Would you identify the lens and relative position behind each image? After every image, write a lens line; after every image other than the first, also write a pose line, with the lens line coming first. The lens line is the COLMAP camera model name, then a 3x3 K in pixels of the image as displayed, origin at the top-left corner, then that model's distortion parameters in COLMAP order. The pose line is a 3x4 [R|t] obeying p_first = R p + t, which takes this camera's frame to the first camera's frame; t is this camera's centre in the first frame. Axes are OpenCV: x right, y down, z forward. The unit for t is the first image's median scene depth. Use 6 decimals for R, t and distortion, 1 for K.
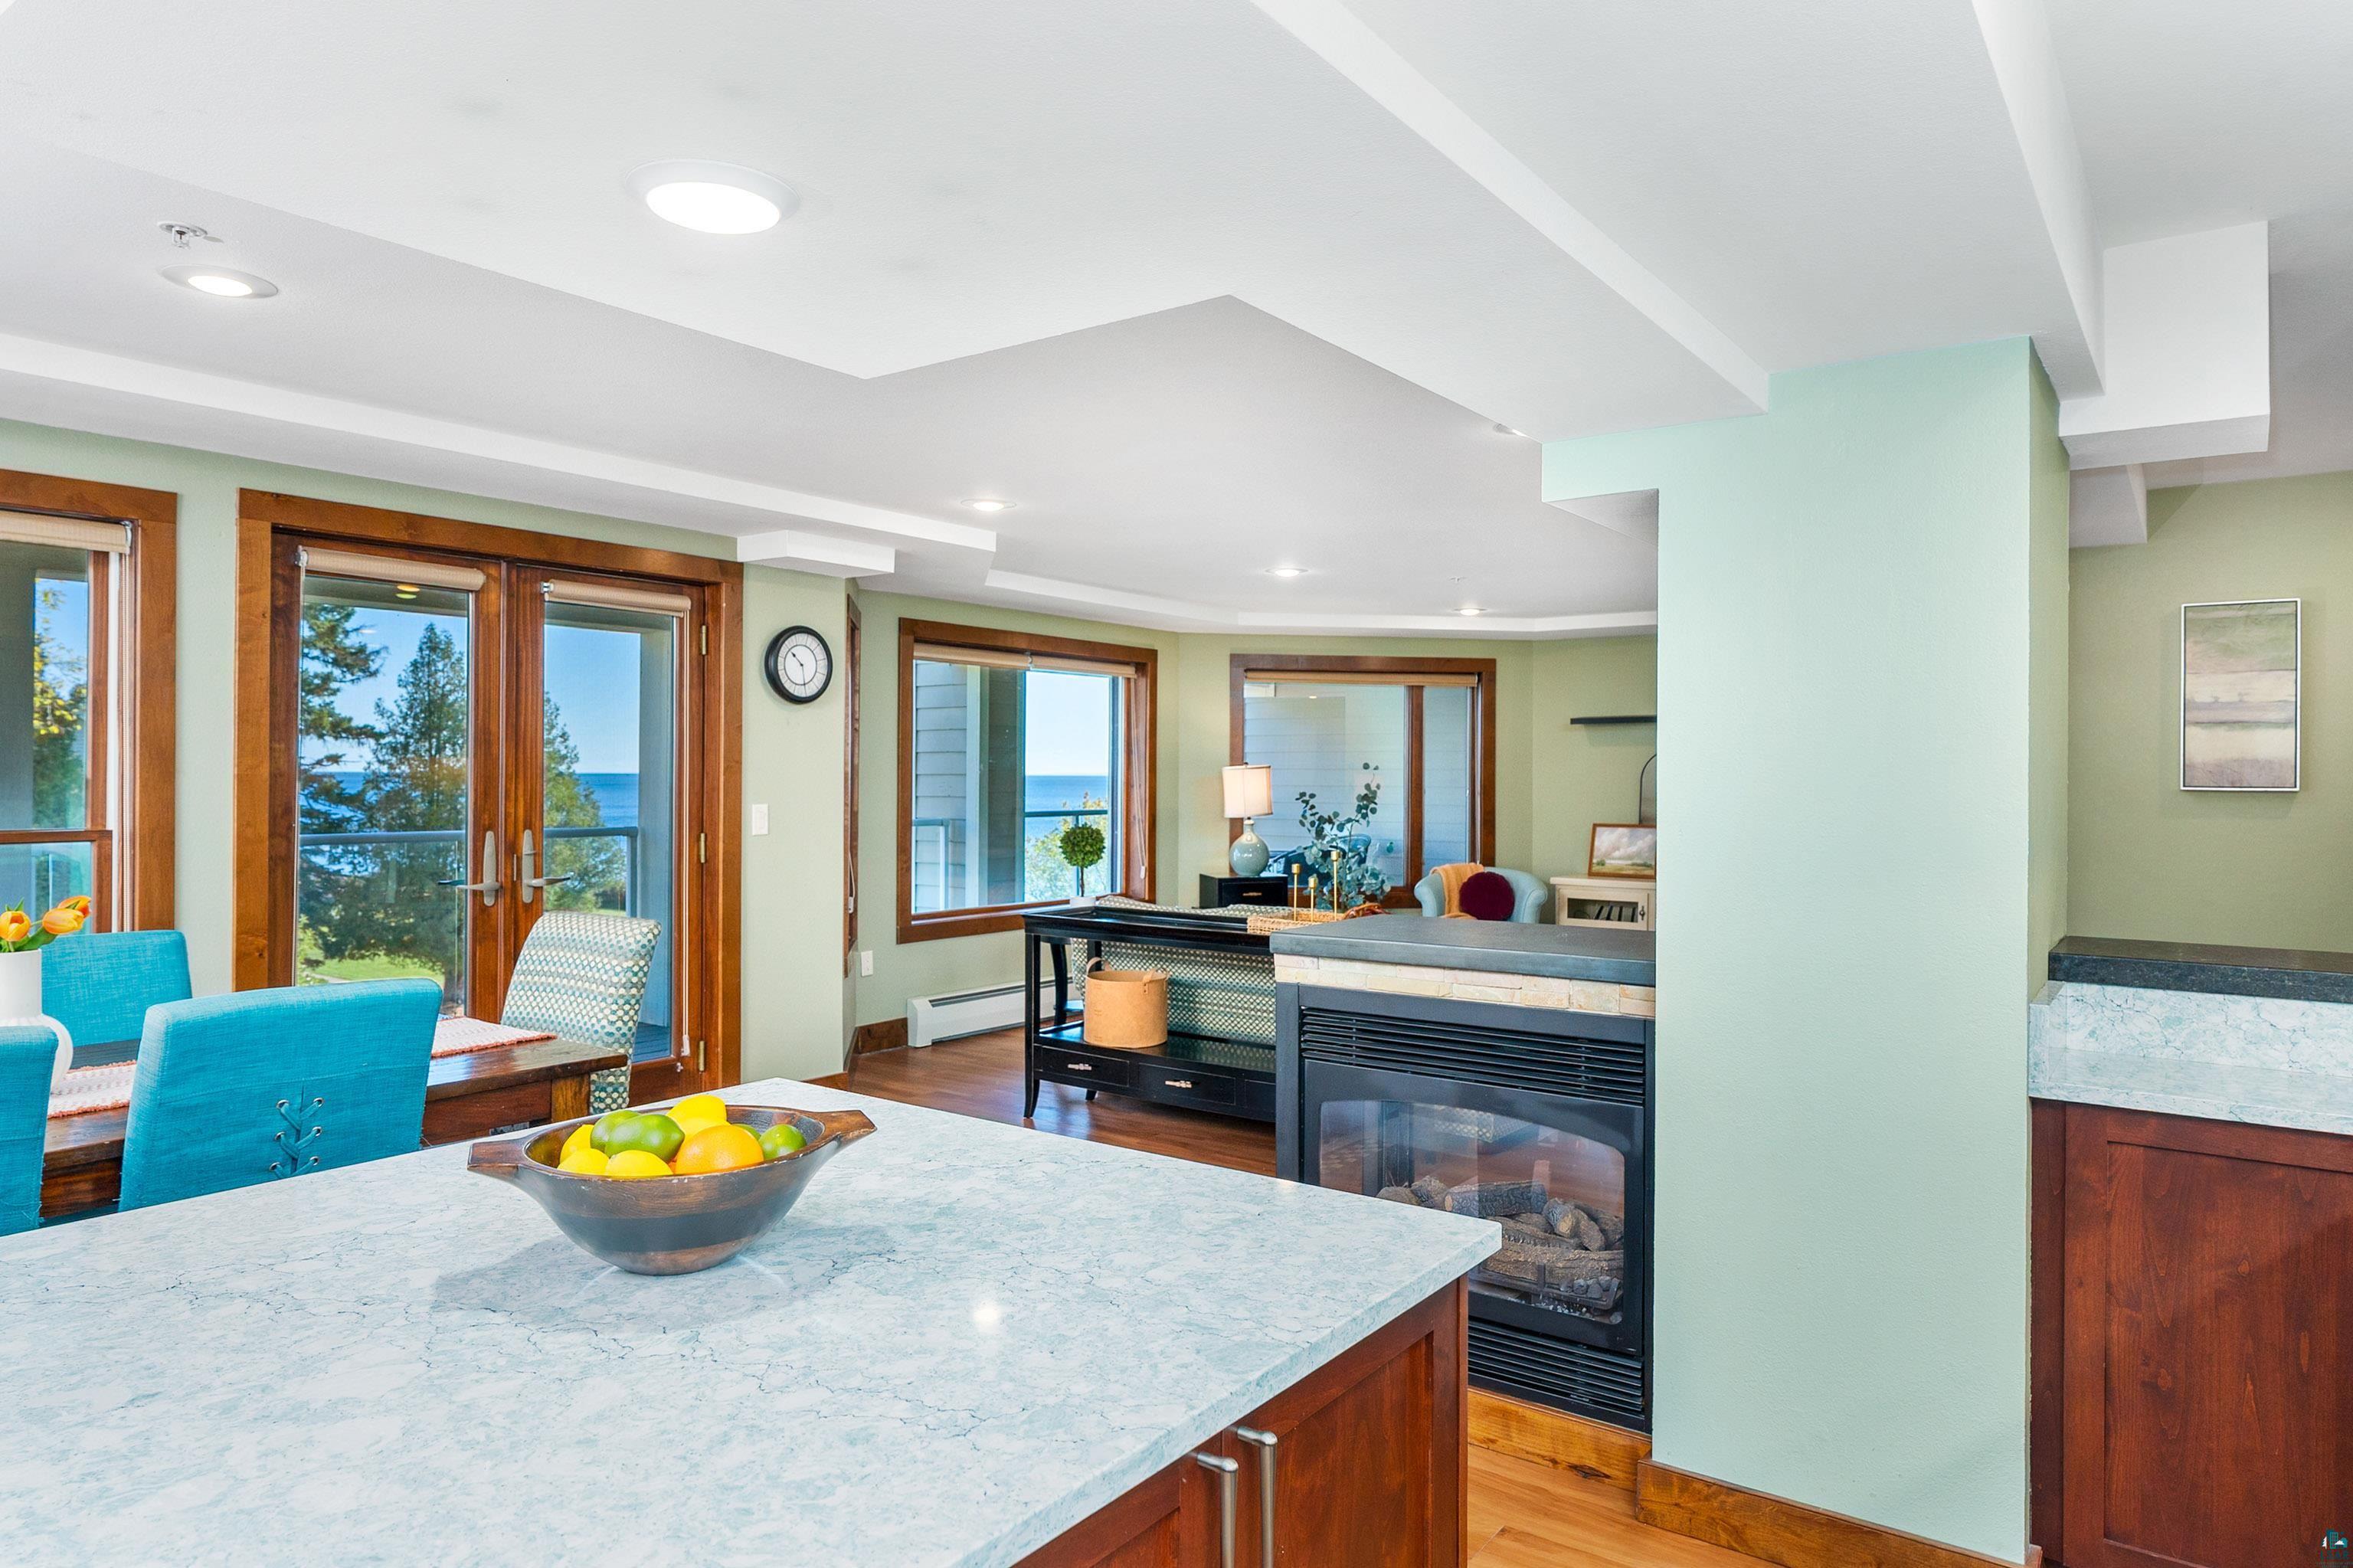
lens RADIAL K [[1425.1, 0, 1176.5], [0, 1425.1, 784.0], [0, 0, 1]] dist [0.005493, 0.001496]
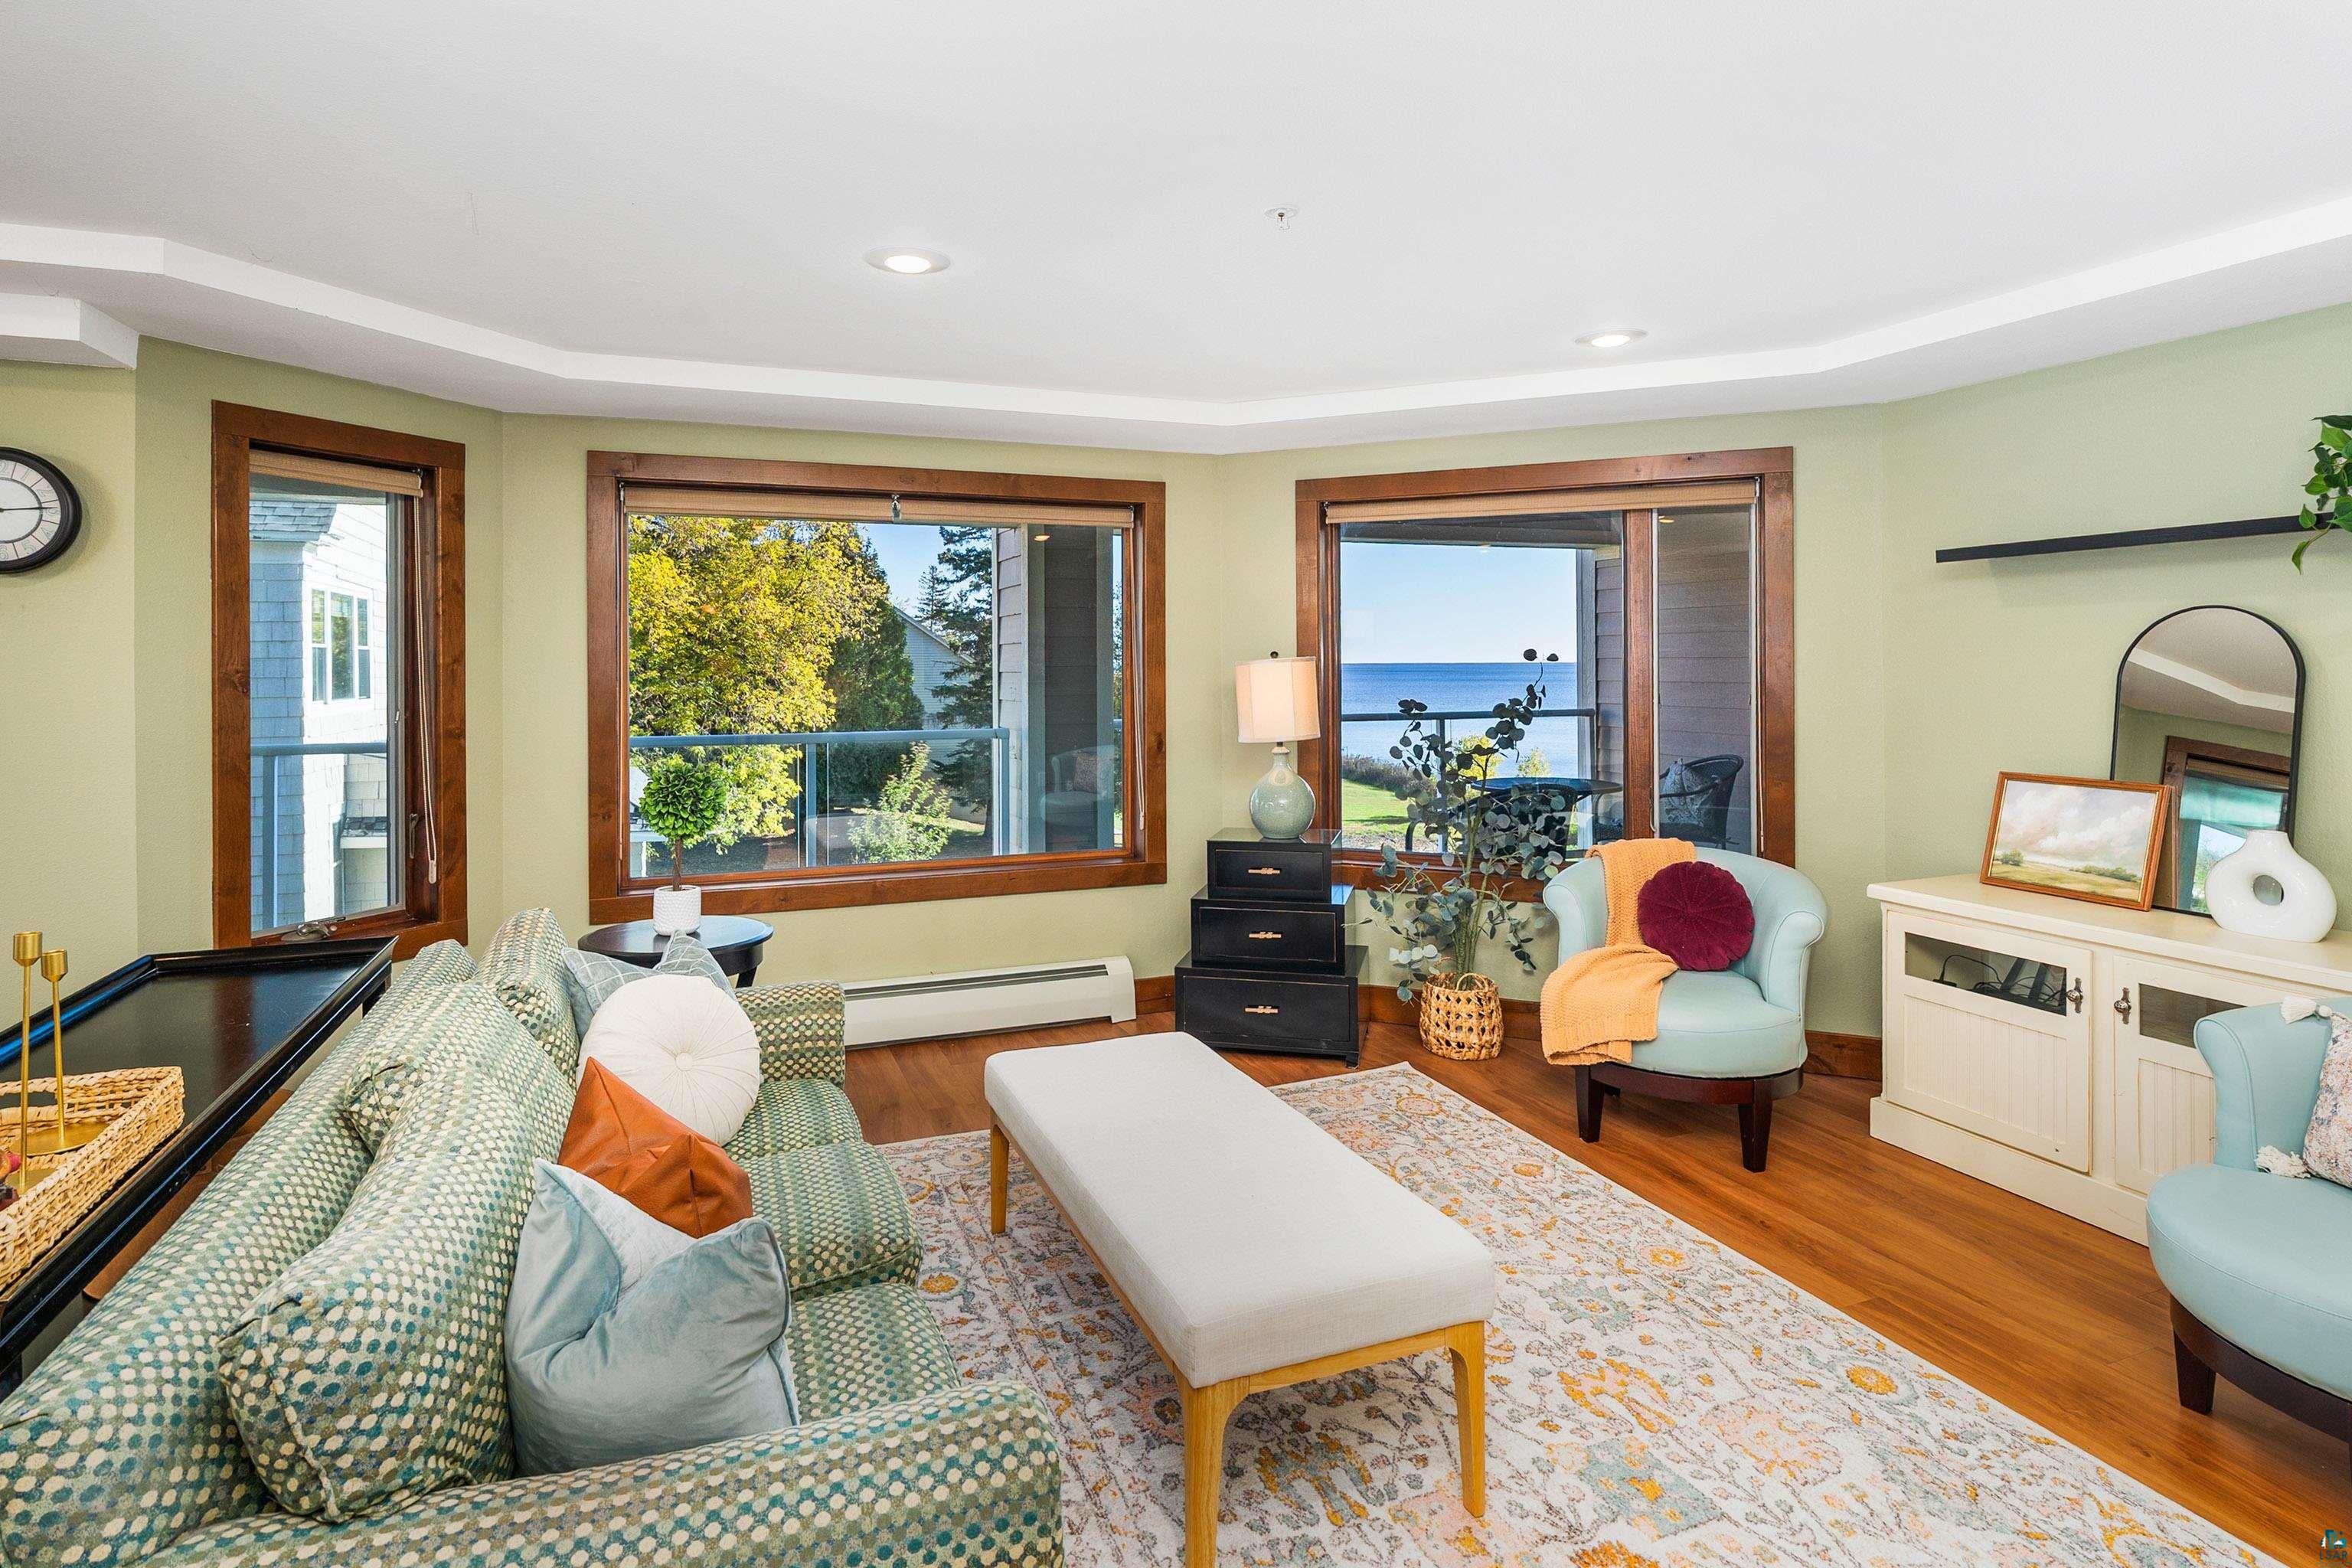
lens RADIAL K [[1182.4, 0, 1114.0], [0, 1182.4, 671.5], [0, 0, 1]] dist [0.000268, 0.000807]
pose [[0.839937, -0.005502, -0.542656, 0.253451], [0.005471, 0.999984, -0.001670, -0.005938], [0.542656, -0.001567, 0.839953, 0.504621]]
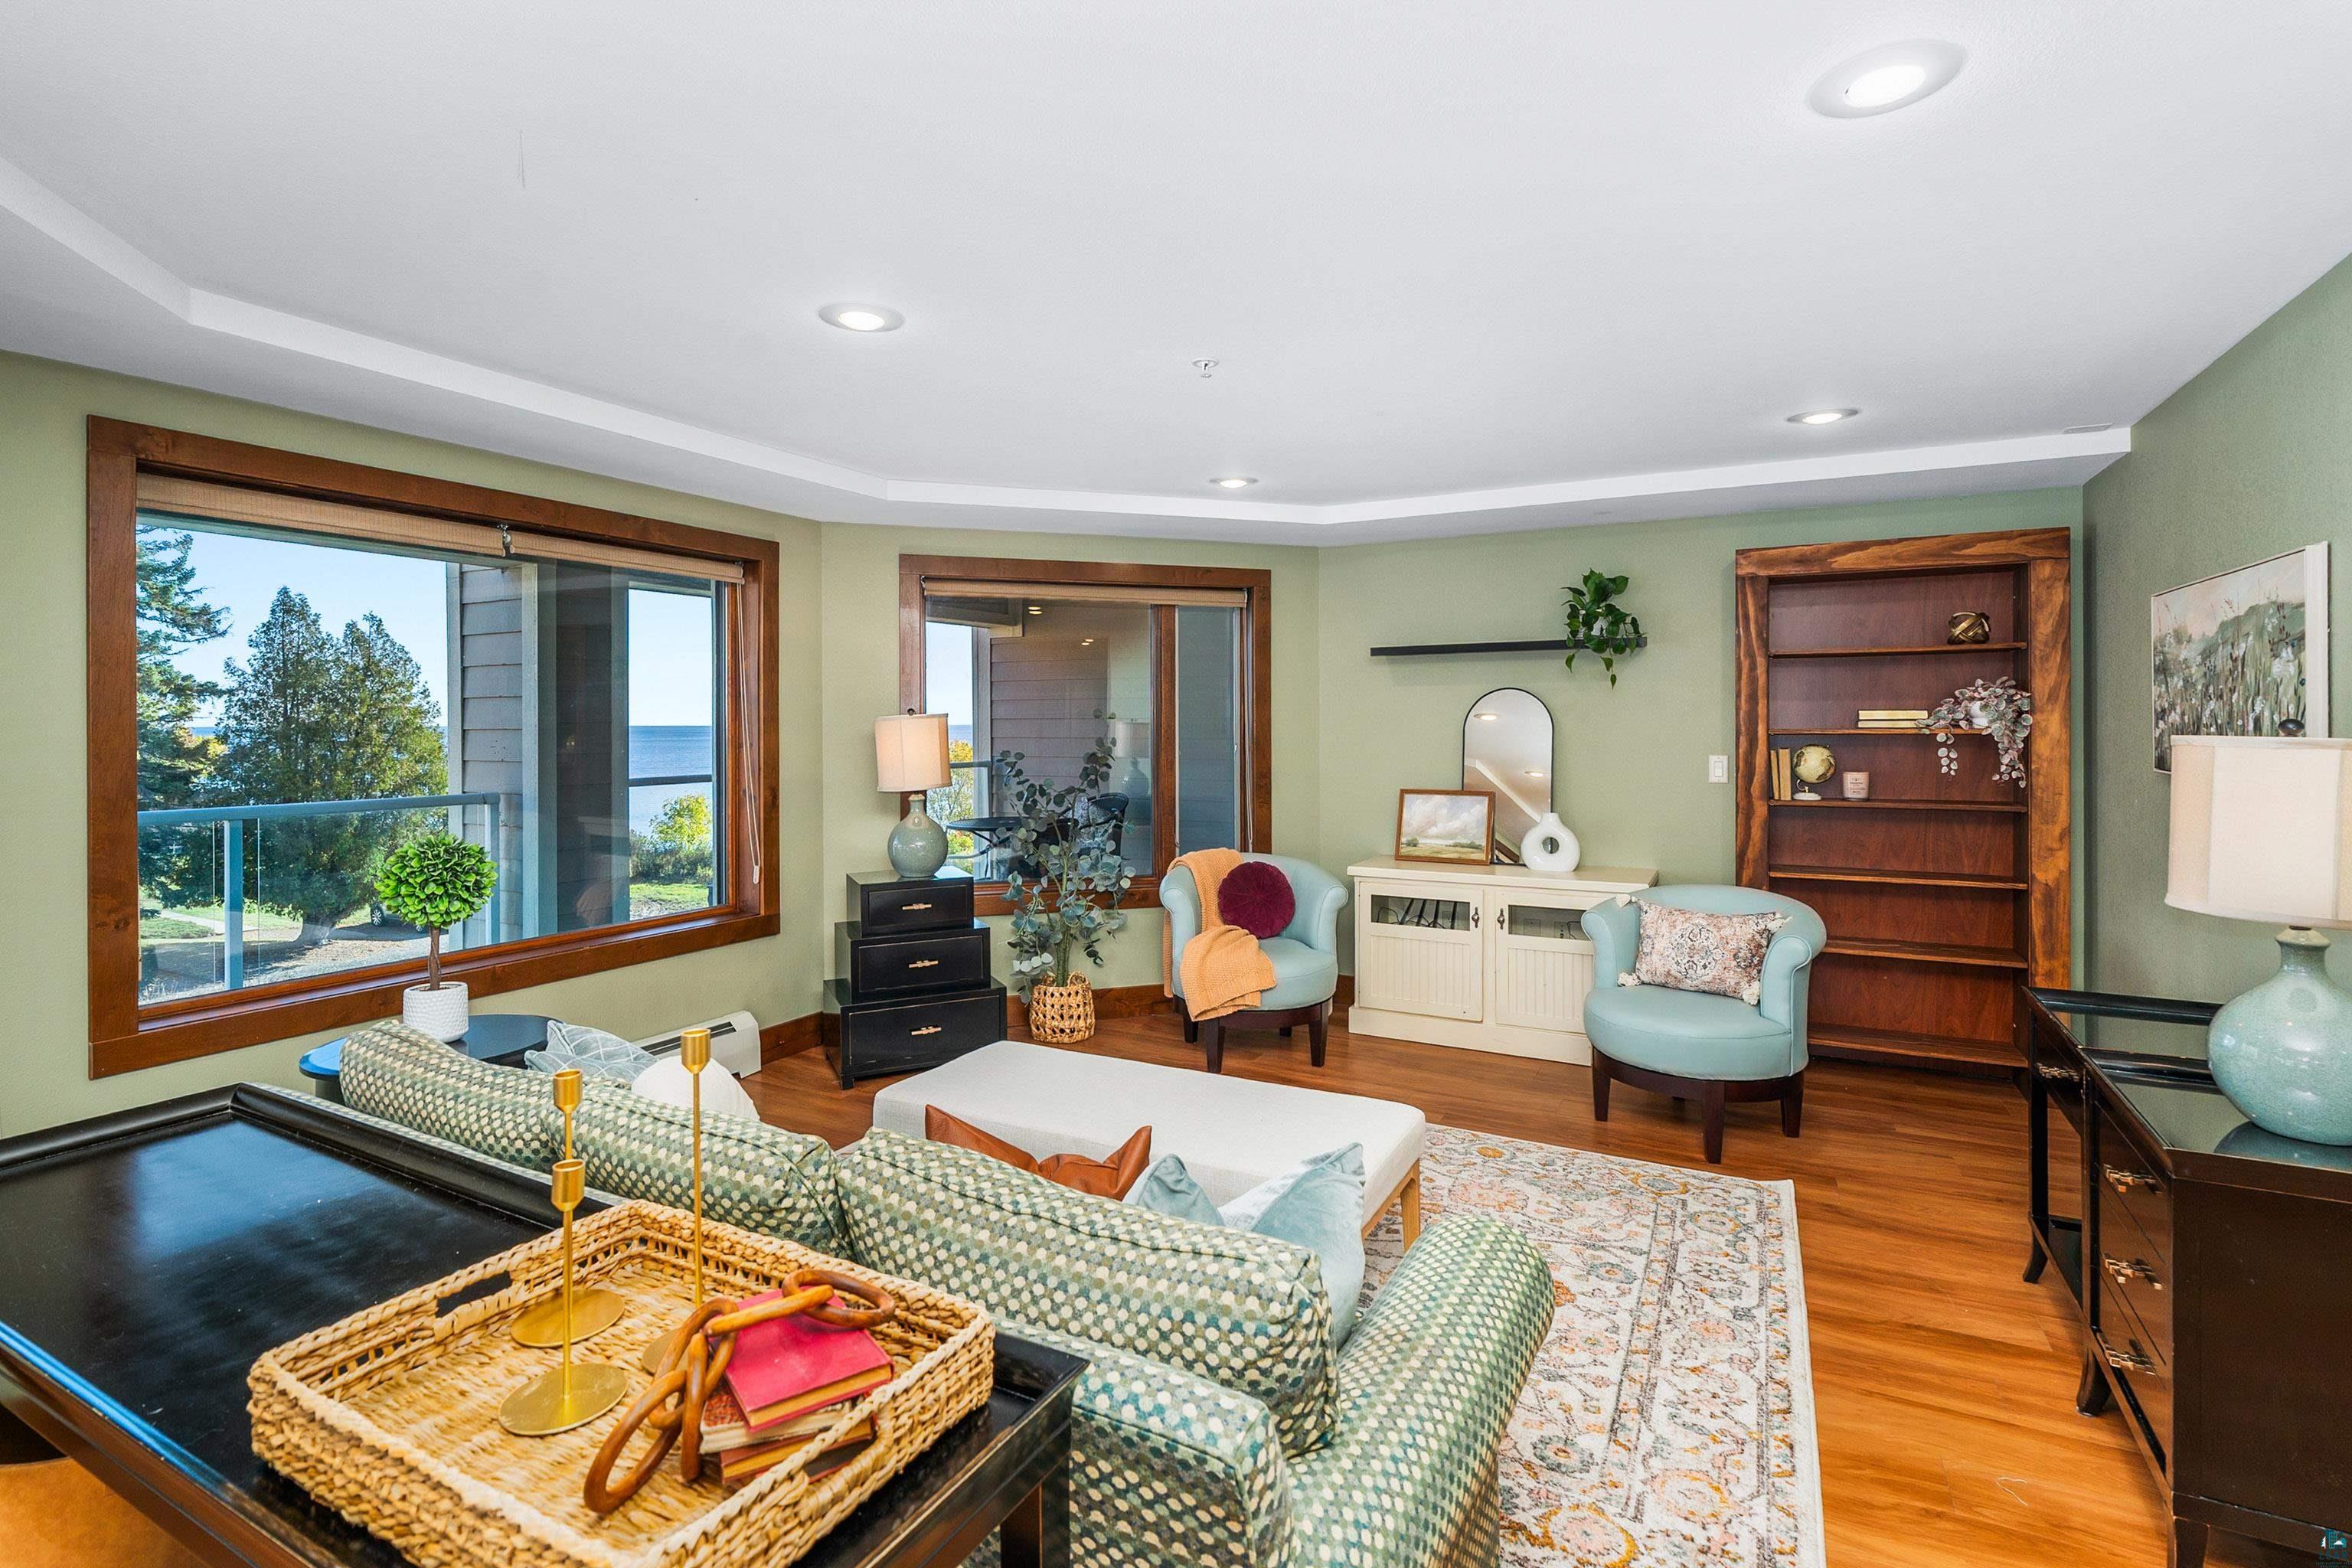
lens RADIAL K [[1090.6, 0, 1172.0], [0, 1090.6, 737.4], [0, 0, 1]] dist [0.000139, -0.000372]
pose [[0.990650, -0.008833, 0.136138, 0.094657], [0.007943, 0.999943, 0.007085, -0.004126], [-0.136193, -0.005938, 0.990664, 0.441878]]
